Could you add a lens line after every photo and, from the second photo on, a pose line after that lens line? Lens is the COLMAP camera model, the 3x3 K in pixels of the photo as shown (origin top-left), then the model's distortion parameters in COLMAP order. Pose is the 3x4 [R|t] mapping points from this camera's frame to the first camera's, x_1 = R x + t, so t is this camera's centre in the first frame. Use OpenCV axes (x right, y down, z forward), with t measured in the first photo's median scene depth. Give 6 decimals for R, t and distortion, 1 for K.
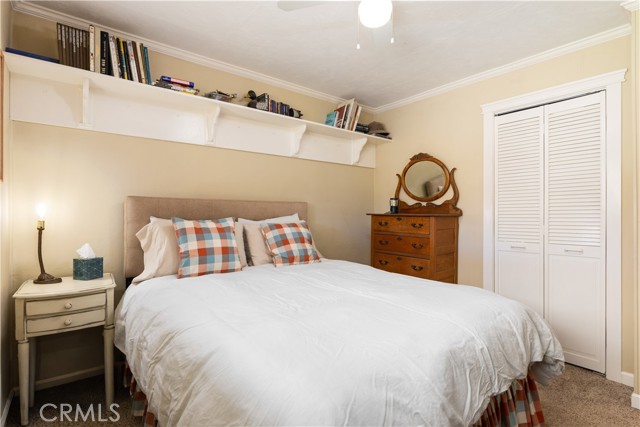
lens RADIAL K [[317.4, 0, 320.9], [0, 317.4, 214.0], [0, 0, 1]] dist [-0.001638, -0.000451]
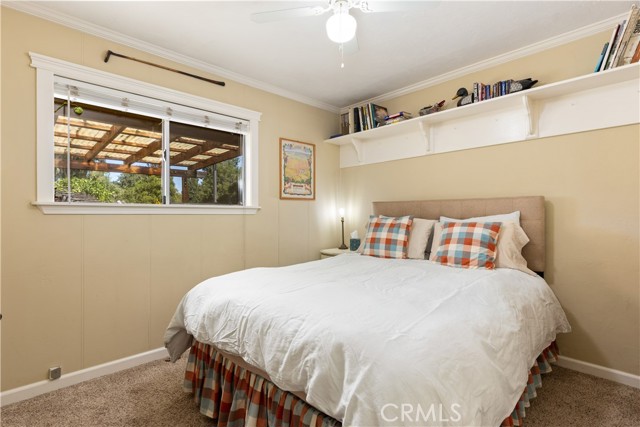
lens RADIAL K [[309.9, 0, 322.0], [0, 309.9, 214.4], [0, 0, 1]] dist [0.001185, 0.000173]
pose [[0.104566, -0.002619, -0.994515, 0.924252], [0.005301, 0.999984, -0.002076, 0.007178], [0.994504, -0.005055, 0.104578, 0.607353]]
